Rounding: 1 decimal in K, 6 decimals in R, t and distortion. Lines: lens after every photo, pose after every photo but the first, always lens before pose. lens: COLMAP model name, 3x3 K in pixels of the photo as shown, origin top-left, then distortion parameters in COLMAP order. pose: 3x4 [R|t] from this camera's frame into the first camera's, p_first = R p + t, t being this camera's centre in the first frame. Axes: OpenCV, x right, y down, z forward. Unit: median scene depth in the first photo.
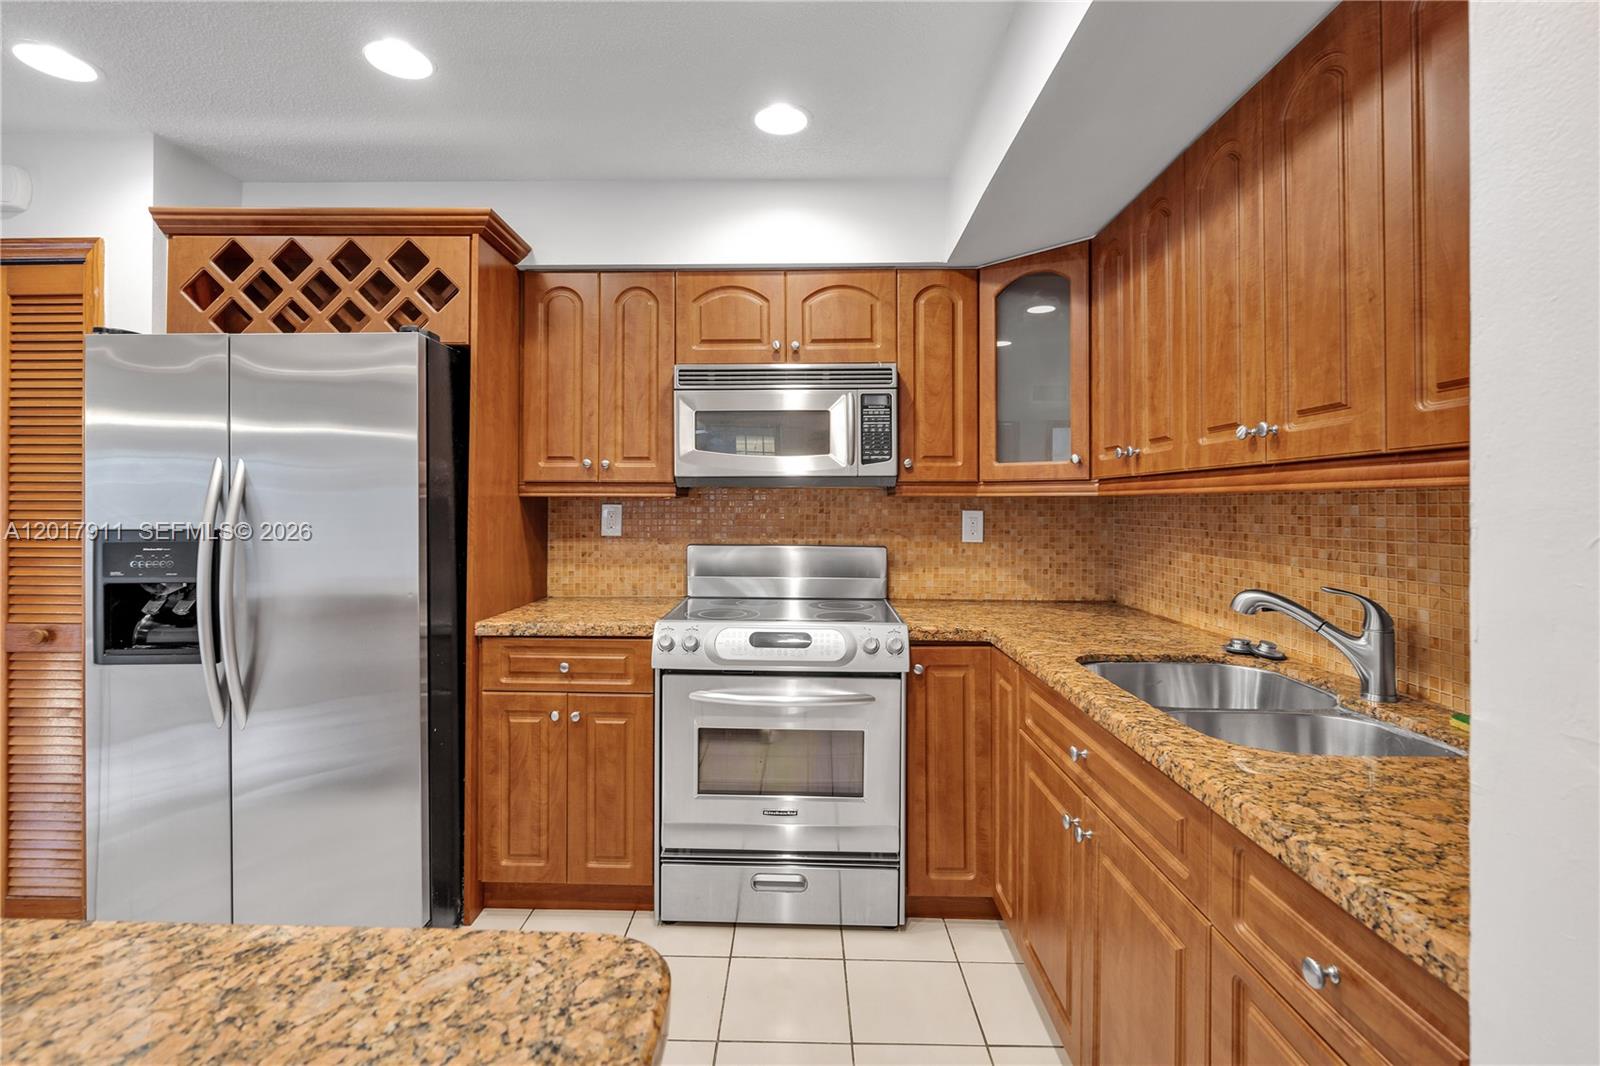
lens RADIAL K [[738.0, 0, 791.7], [0, 738.0, 501.7], [0, 0, 1]] dist [-0.001857, -0.000163]
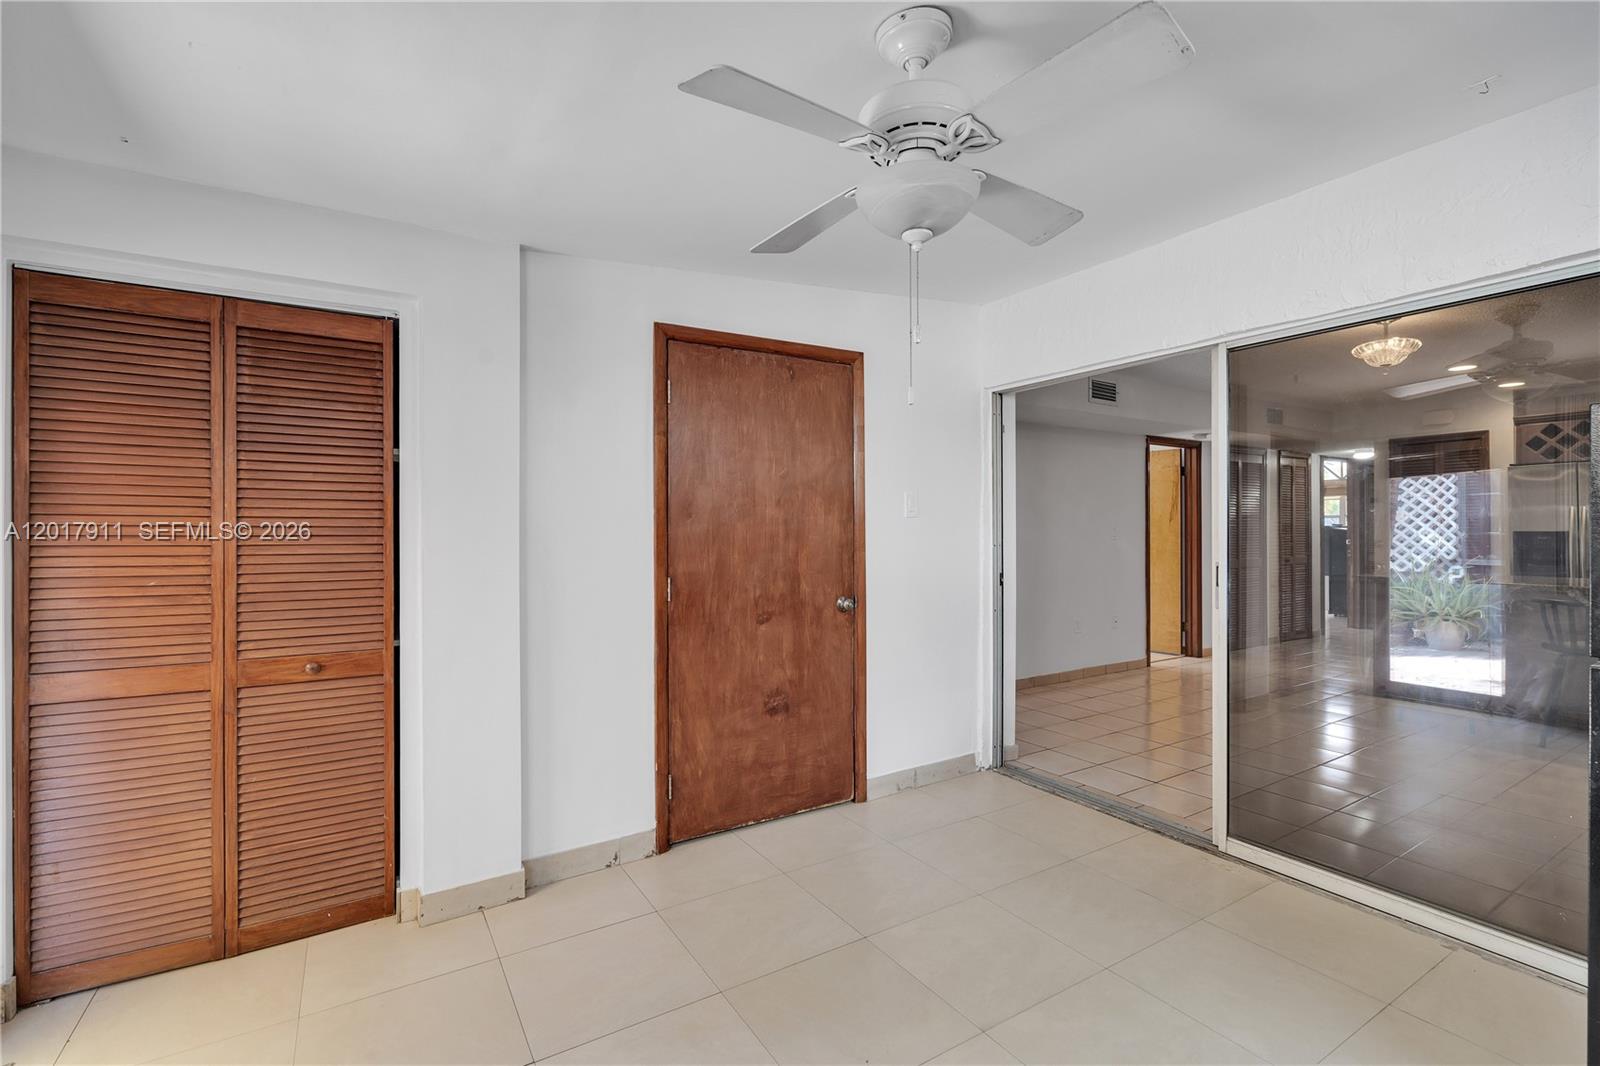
lens RADIAL K [[717.7, 0, 793.0], [0, 717.7, 533.3], [0, 0, 1]] dist [-0.004415, -0.000349]
pose [[0.545364, -0.002774, -0.838195, -0.083002], [0.010164, 0.999943, 0.003304, 0.006176], [0.838138, -0.010322, 0.545361, -2.571307]]
